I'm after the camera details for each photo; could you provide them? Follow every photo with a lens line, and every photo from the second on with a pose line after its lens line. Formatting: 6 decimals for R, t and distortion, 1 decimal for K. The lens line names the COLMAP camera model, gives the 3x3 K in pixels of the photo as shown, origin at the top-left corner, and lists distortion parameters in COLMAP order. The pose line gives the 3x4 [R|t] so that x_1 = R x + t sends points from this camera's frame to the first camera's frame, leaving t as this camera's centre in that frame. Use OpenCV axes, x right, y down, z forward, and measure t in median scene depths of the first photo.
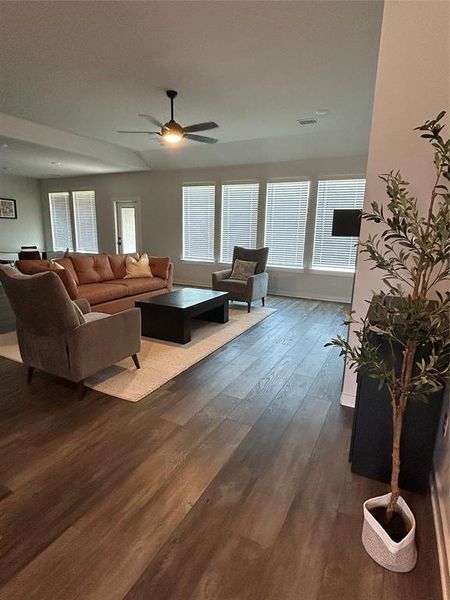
lens RADIAL K [[331.8, 0, 225.0], [0, 331.8, 300.0], [0, 0, 1]] dist [-0.003167, -0.000514]
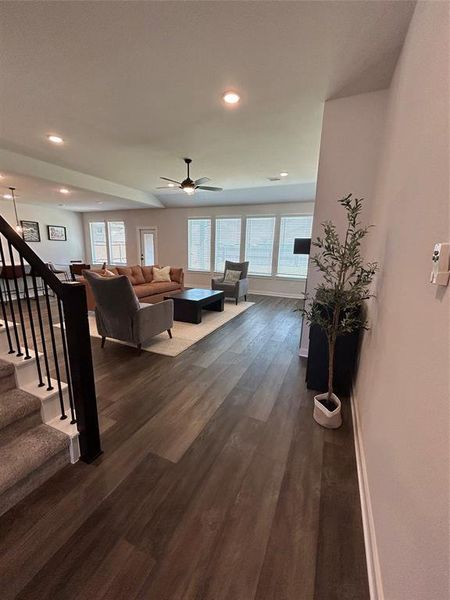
lens RADIAL K [[242.1, 0, 225.0], [0, 242.1, 300.0], [0, 0, 1]] dist [-0.000314, -0.000035]
pose [[0.998370, -0.008476, 0.056435, -0.076175], [0.008561, 0.999963, -0.001257, 0.031249], [-0.056423, 0.001738, 0.998405, -0.163746]]
